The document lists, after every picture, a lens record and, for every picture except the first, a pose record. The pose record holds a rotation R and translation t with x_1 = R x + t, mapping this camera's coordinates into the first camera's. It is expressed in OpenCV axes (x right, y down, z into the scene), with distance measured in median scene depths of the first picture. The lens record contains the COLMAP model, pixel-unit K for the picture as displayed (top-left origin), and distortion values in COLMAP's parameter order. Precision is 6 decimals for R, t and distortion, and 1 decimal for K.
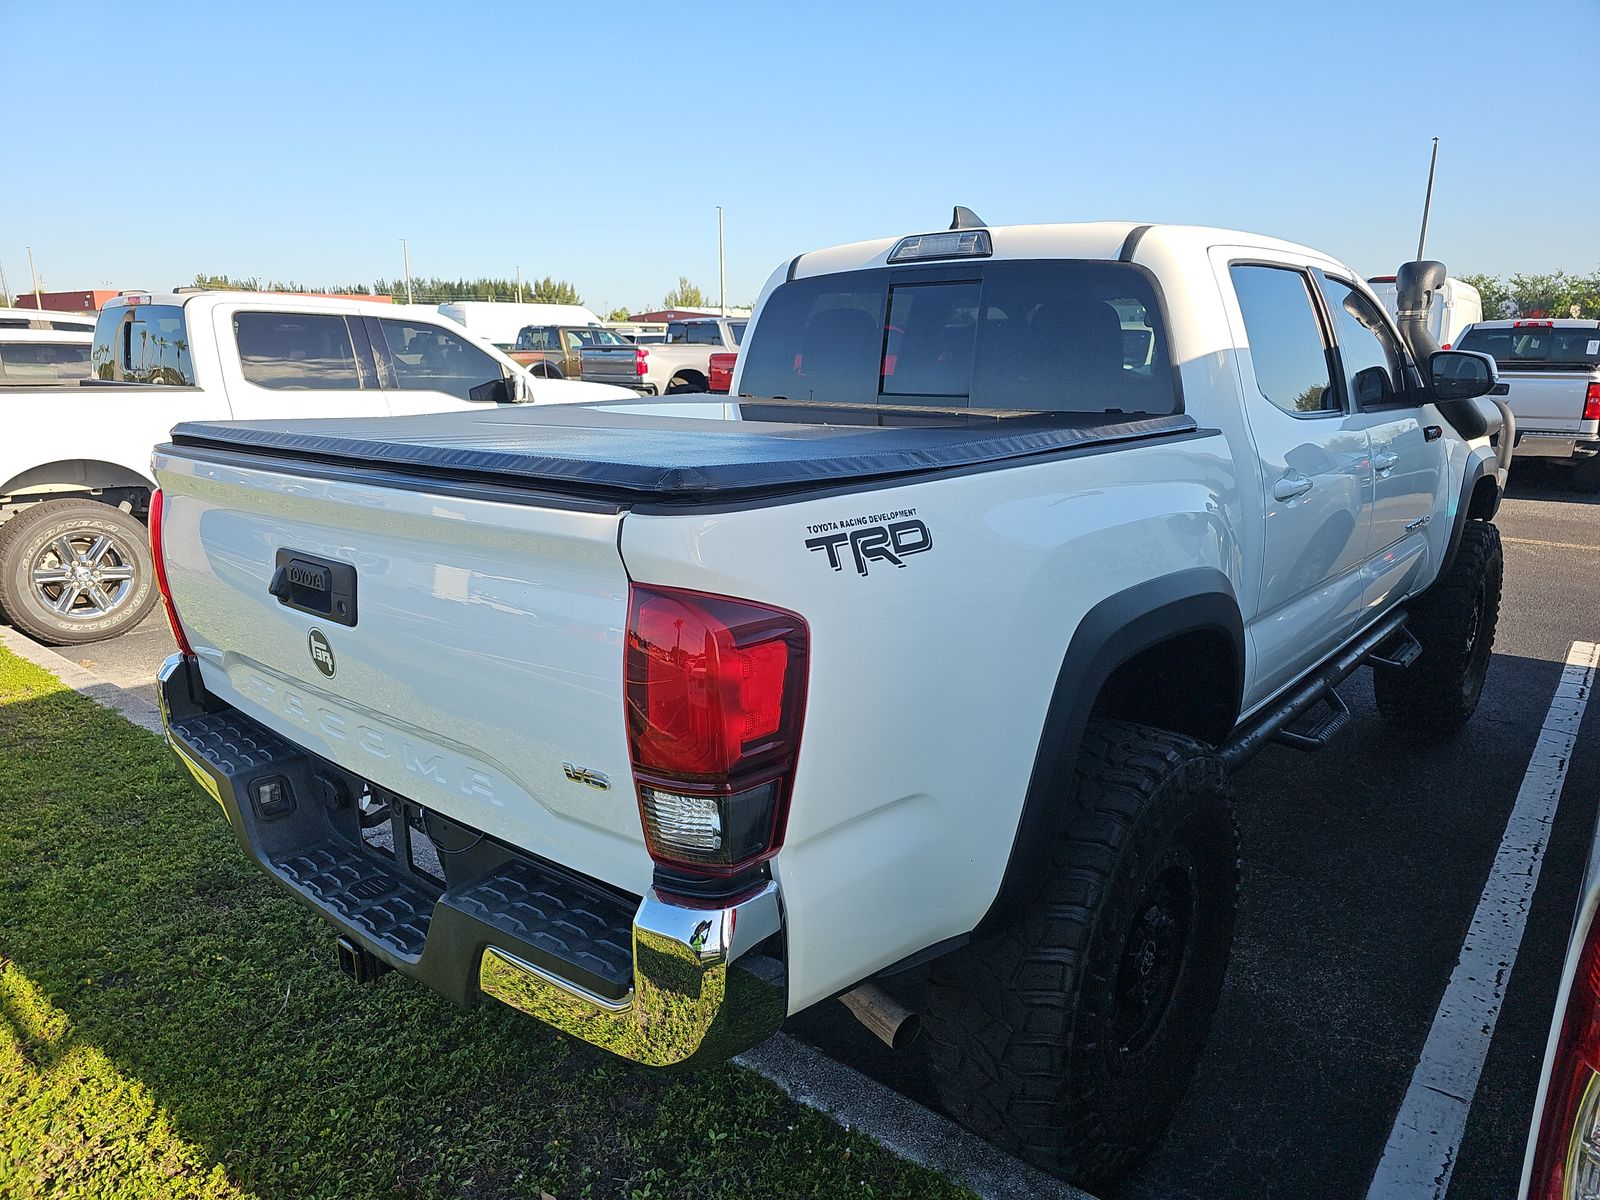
lens RADIAL K [[1061.2, 0, 800.0], [0, 1061.2, 600.0], [0, 0, 1]] dist [0.005800, -0.000948]
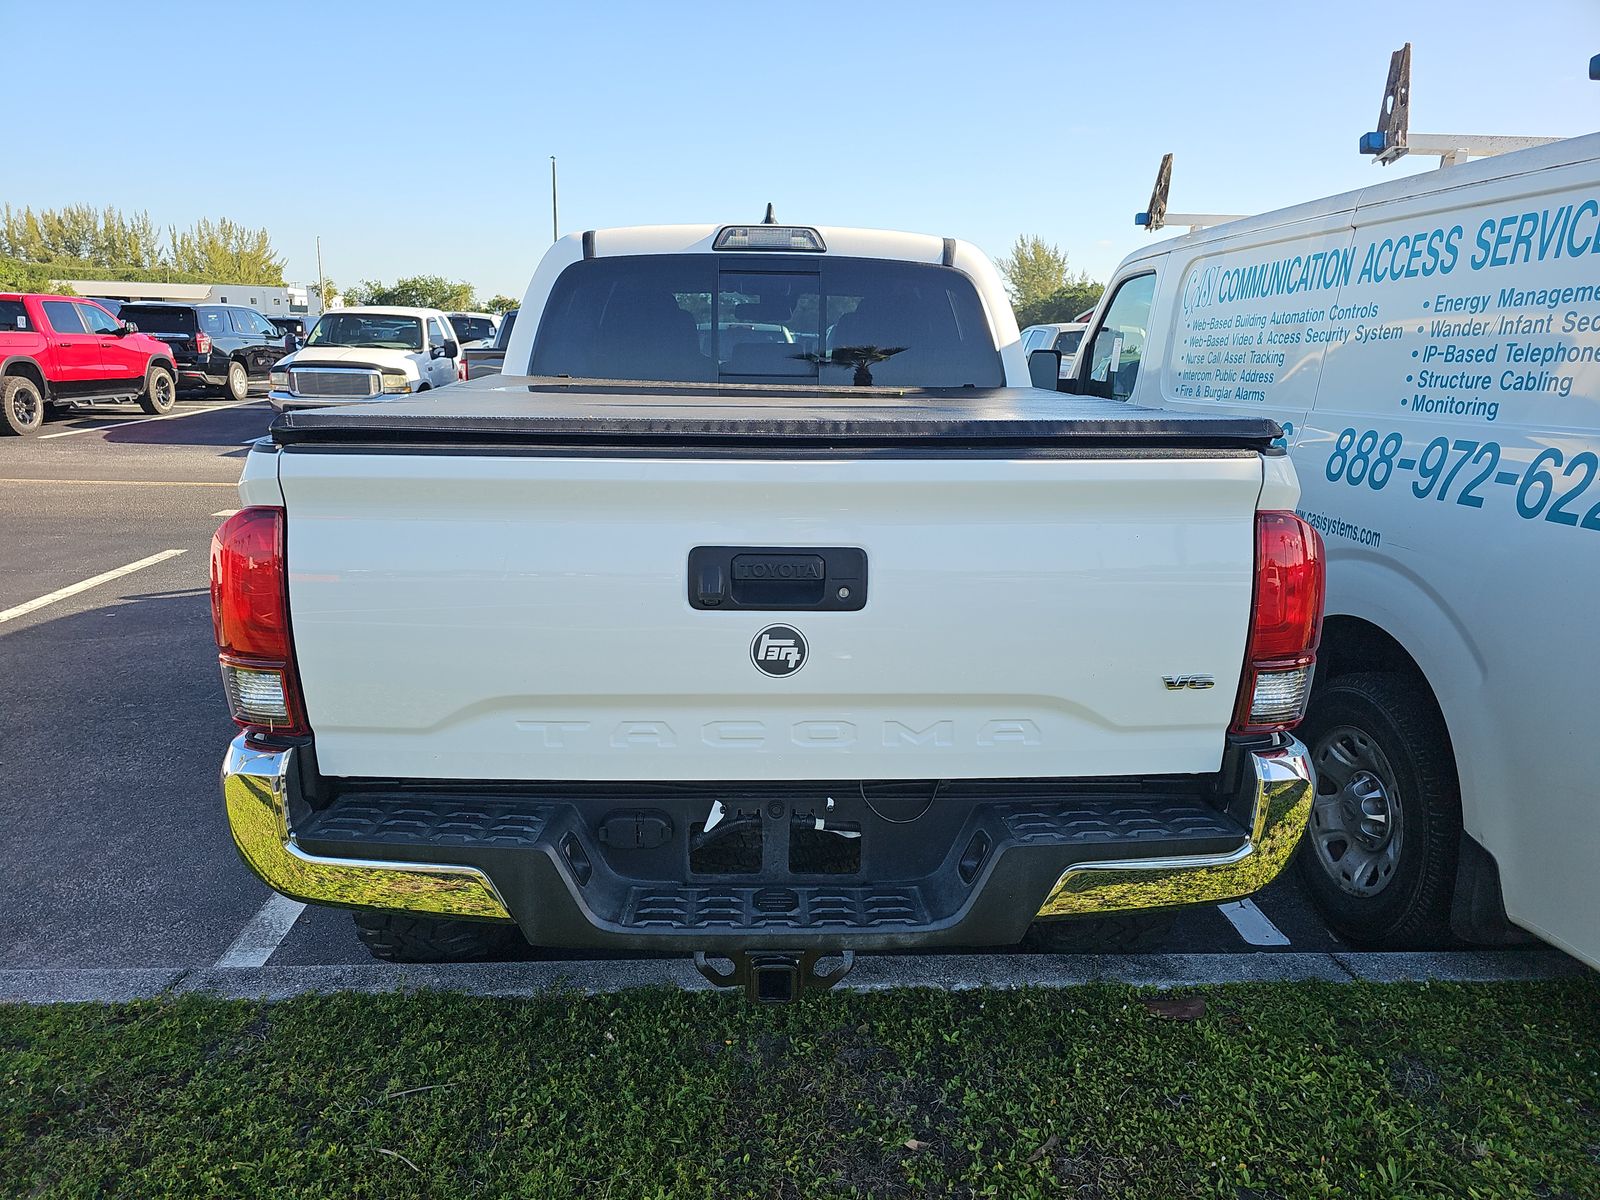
lens RADIAL K [[1061.2, 0, 800.0], [0, 1061.2, 600.0], [0, 0, 1]] dist [0.005800, -0.000948]
pose [[0.734556, -0.141774, 0.663572, -0.670220], [0.134865, 0.988923, 0.061993, -0.030858], [-0.665011, 0.043955, 0.745539, 0.194904]]
